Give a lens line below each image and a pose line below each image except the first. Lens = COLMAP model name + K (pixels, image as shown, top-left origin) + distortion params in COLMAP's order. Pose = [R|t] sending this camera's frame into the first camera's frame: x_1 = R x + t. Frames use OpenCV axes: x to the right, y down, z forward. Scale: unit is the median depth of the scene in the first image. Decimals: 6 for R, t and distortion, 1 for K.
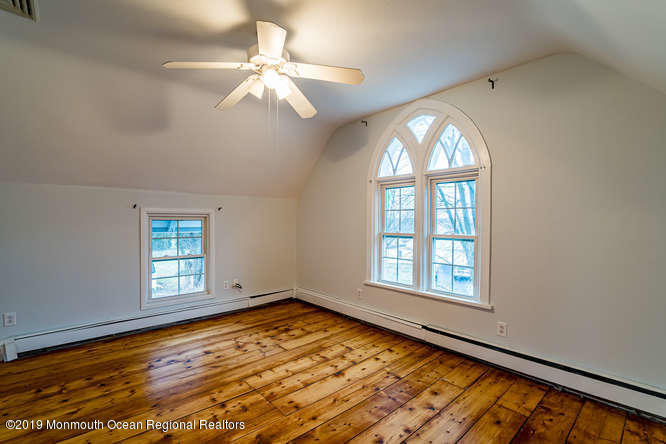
lens RADIAL K [[310.7, 0, 332.5], [0, 310.7, 222.2], [0, 0, 1]] dist [-0.004526, 0.000542]
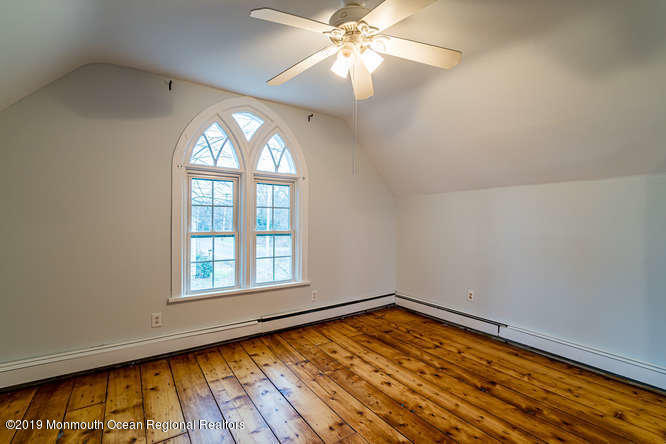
lens RADIAL K [[310.7, 0, 329.7], [0, 310.7, 220.4], [0, 0, 1]] dist [-0.004526, 0.000542]
pose [[0.105413, -0.003266, 0.994423, -0.738648], [-0.001535, 0.999993, 0.003447, -0.001413], [-0.994427, -0.001890, 0.105408, 0.681171]]
